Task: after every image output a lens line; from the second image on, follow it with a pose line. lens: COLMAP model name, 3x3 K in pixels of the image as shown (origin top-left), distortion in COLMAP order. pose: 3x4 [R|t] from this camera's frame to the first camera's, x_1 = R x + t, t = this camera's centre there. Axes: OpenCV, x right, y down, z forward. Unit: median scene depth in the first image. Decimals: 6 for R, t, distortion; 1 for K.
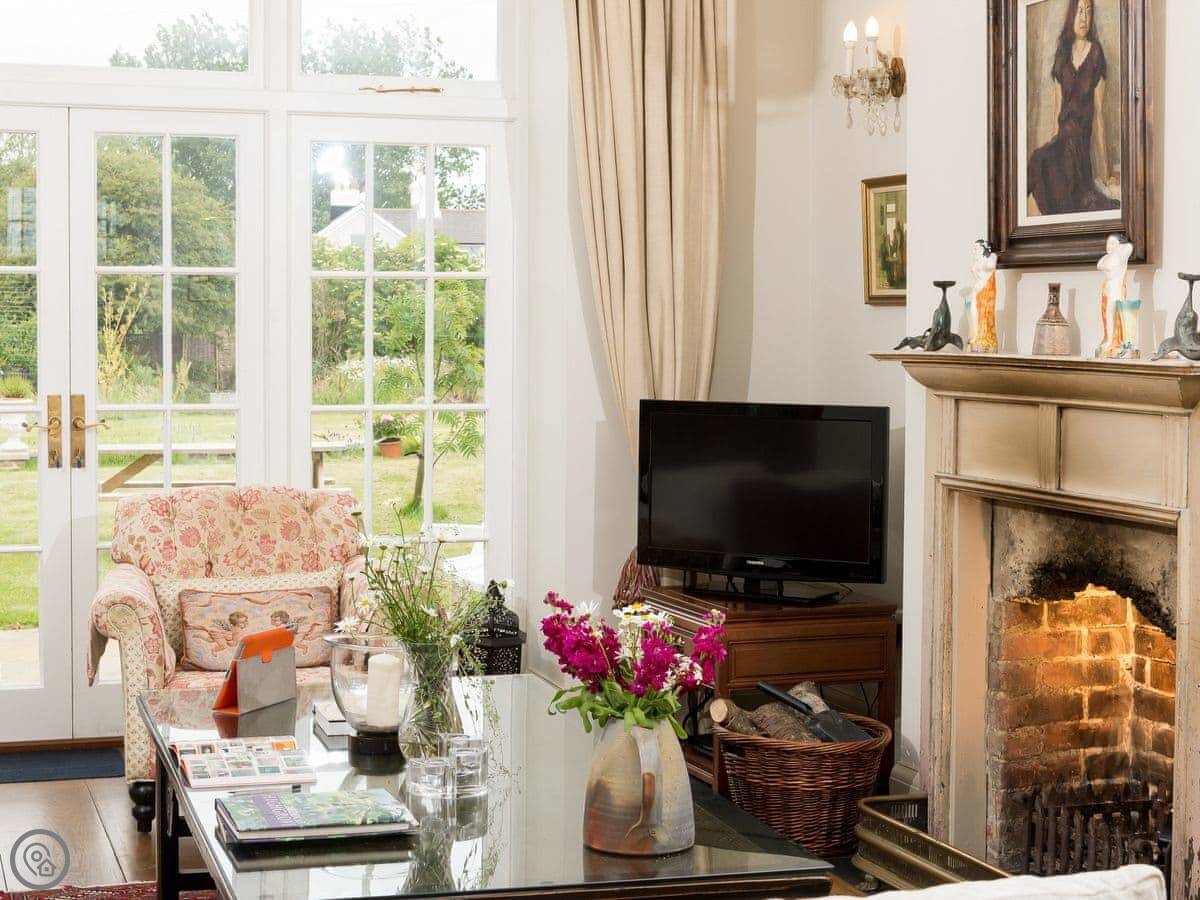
lens RADIAL K [[2205.2, 0, 599.1], [0, 2205.2, 375.9], [0, 0, 1]] dist [-0.034994, -0.013377]
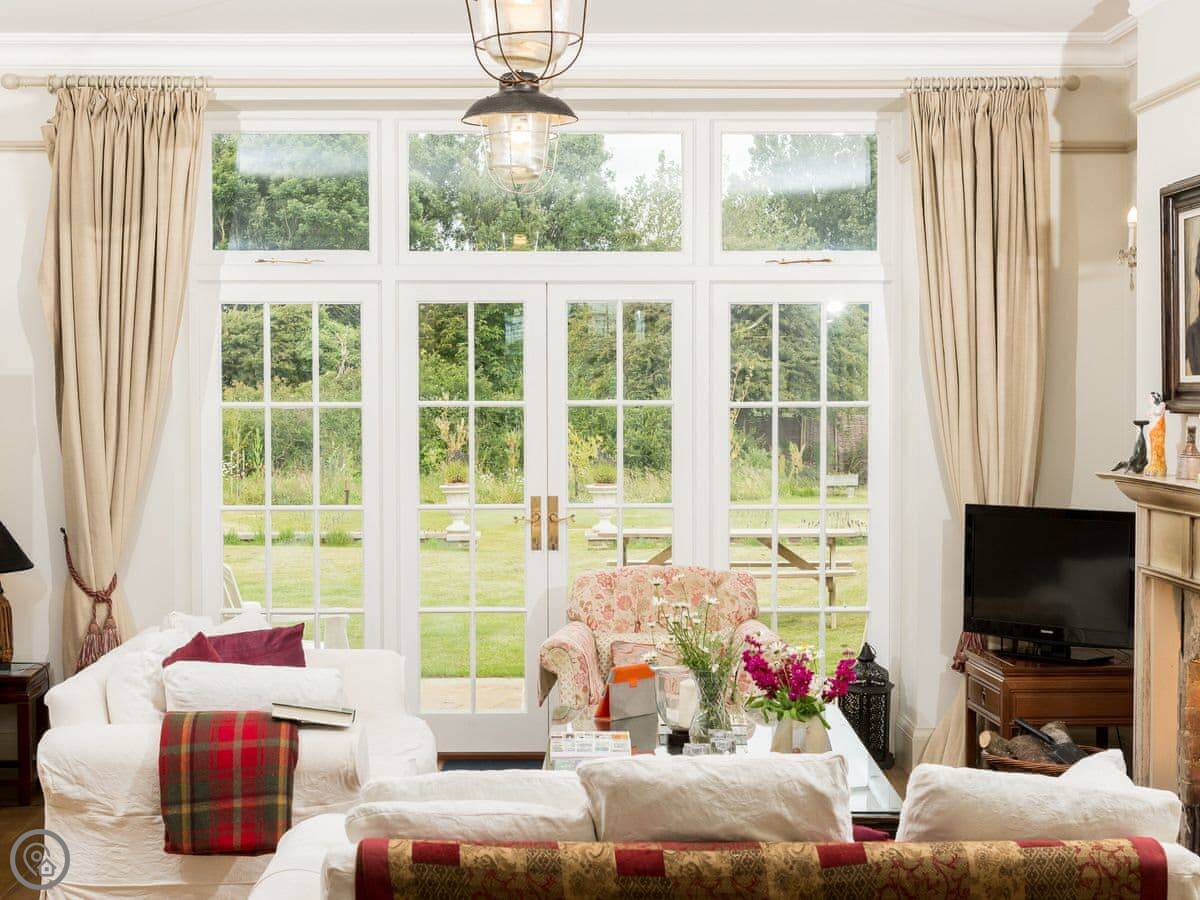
lens RADIAL K [[2189.4, 0, 600.0], [0, 2189.4, 450.0], [0, 0, 1]] dist [-0.009998, -0.088207]
pose [[0.961950, 0.002155, -0.273217, 0.175156], [-0.003196, 0.999989, -0.003364, -0.017060], [0.273206, 0.004109, 0.961947, -0.314187]]
